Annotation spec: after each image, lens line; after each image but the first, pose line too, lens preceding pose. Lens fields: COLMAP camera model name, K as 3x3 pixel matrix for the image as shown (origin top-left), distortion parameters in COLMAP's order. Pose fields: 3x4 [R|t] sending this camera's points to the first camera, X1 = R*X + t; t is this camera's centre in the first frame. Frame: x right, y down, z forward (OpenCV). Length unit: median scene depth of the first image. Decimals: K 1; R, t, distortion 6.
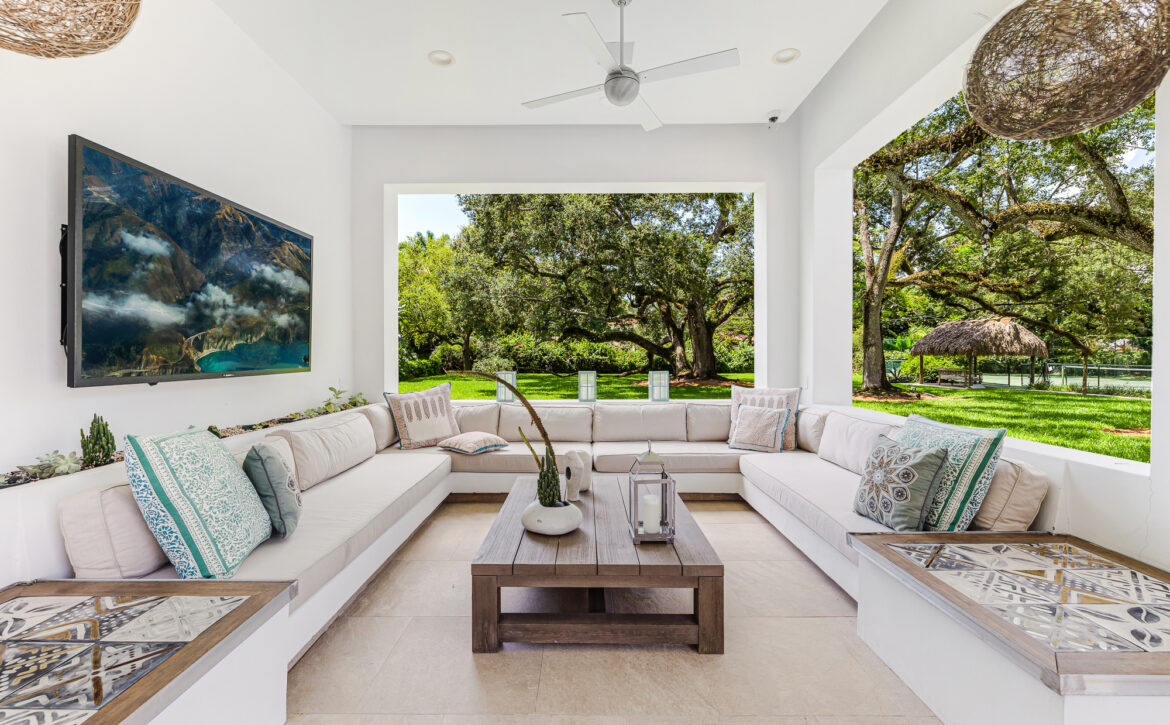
lens RADIAL K [[487.7, 0, 582.6], [0, 487.7, 354.3], [0, 0, 1]] dist [0.000159, -0.000129]
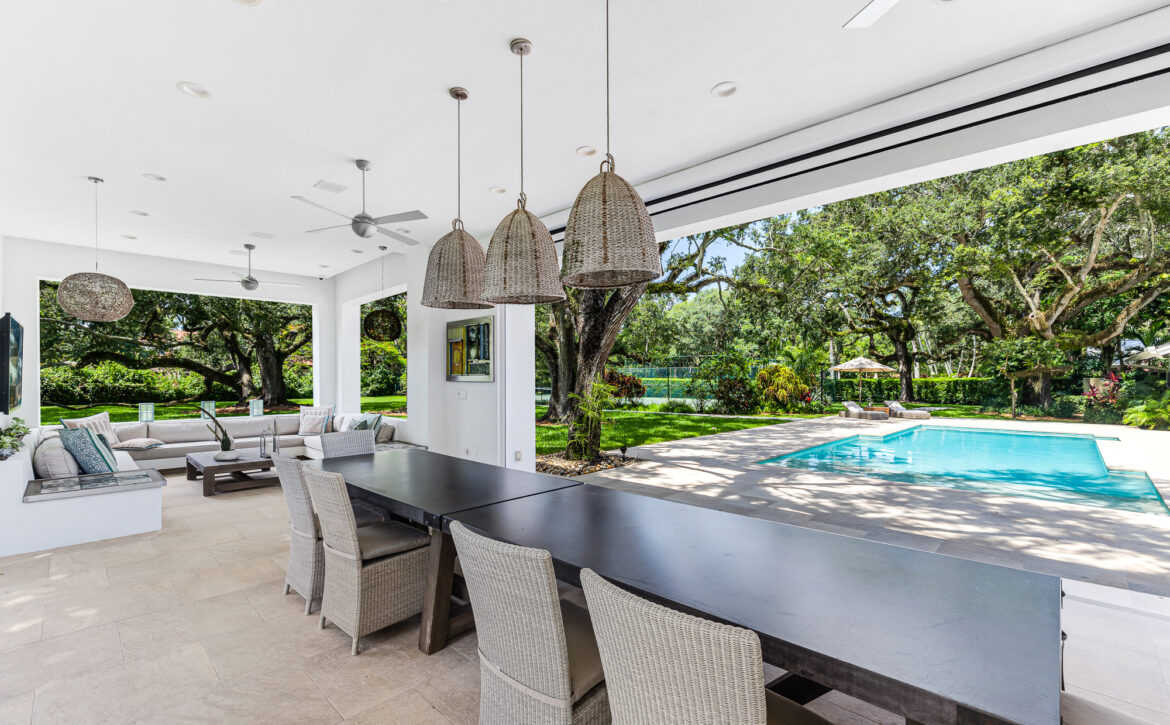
lens RADIAL K [[492.6, 0, 586.0], [0, 492.6, 381.4], [0, 0, 1]] dist [-0.001797, -0.000245]
pose [[0.683477, -0.009773, 0.729907, -0.075988], [0.001583, 0.999928, 0.011906, -0.012313], [-0.729970, -0.006982, 0.683443, -0.256818]]
